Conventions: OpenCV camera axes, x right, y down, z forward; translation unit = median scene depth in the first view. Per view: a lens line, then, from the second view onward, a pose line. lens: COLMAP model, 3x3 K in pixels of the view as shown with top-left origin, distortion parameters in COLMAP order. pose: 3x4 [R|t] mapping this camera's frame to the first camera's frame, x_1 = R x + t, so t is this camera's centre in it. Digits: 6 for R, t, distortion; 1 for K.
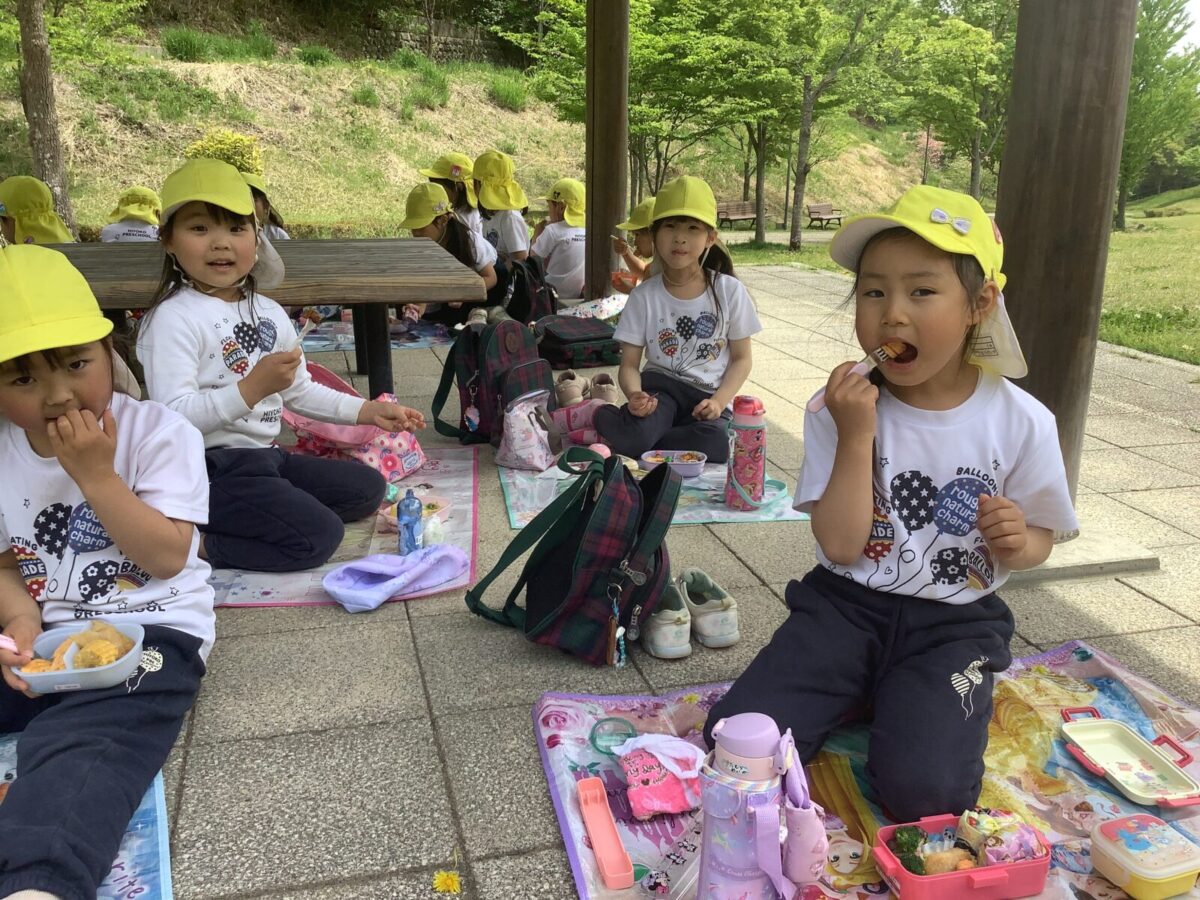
lens RADIAL K [[1092.3, 0, 581.5], [0, 1092.3, 448.6], [0, 0, 1]] dist [0.108551, -0.231116]
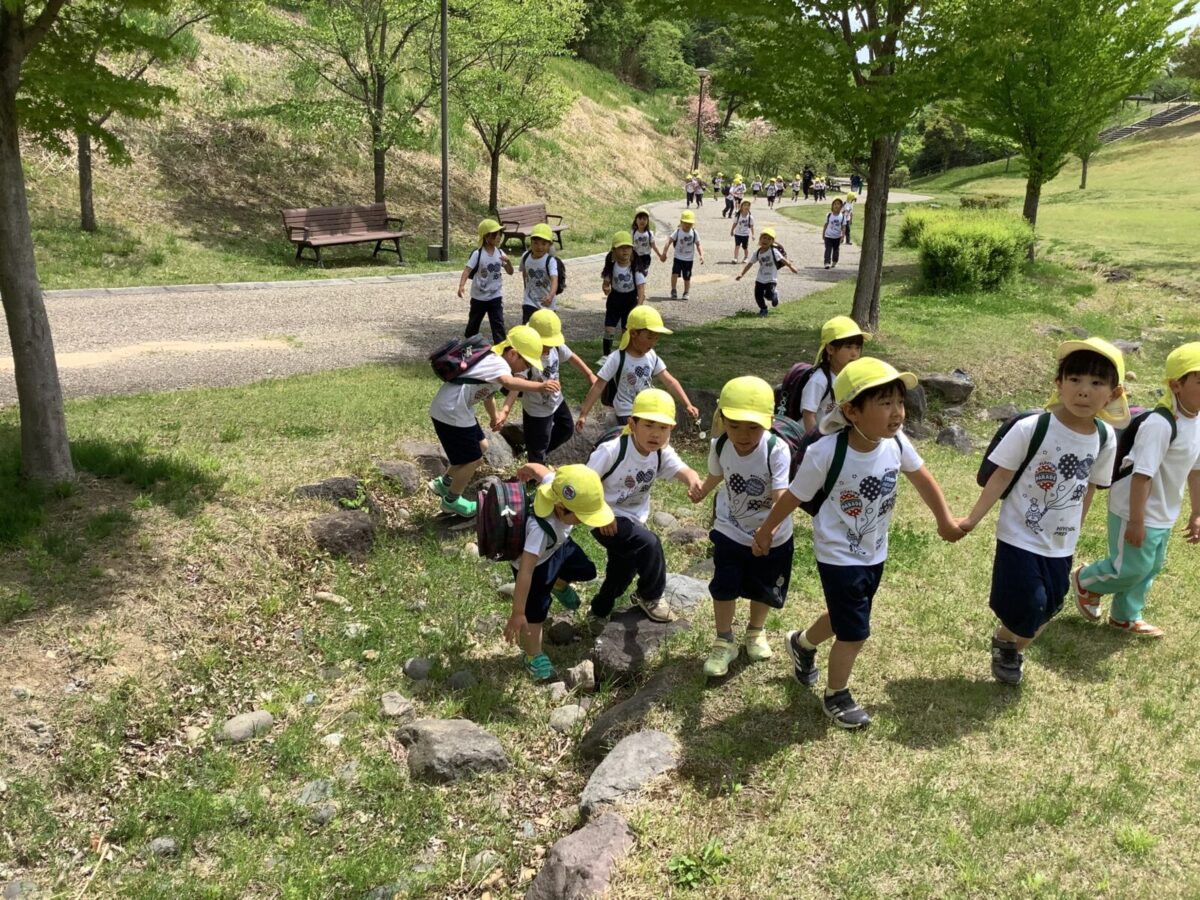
lens RADIAL K [[1092.3, 0, 581.5], [0, 1092.3, 448.6], [0, 0, 1]] dist [0.108551, -0.231116]
pose [[0.981164, -0.028333, 0.191087, 0.066511], [0.021840, 0.999113, 0.035999, -0.057720], [-0.191937, -0.031148, 0.980913, 0.216974]]
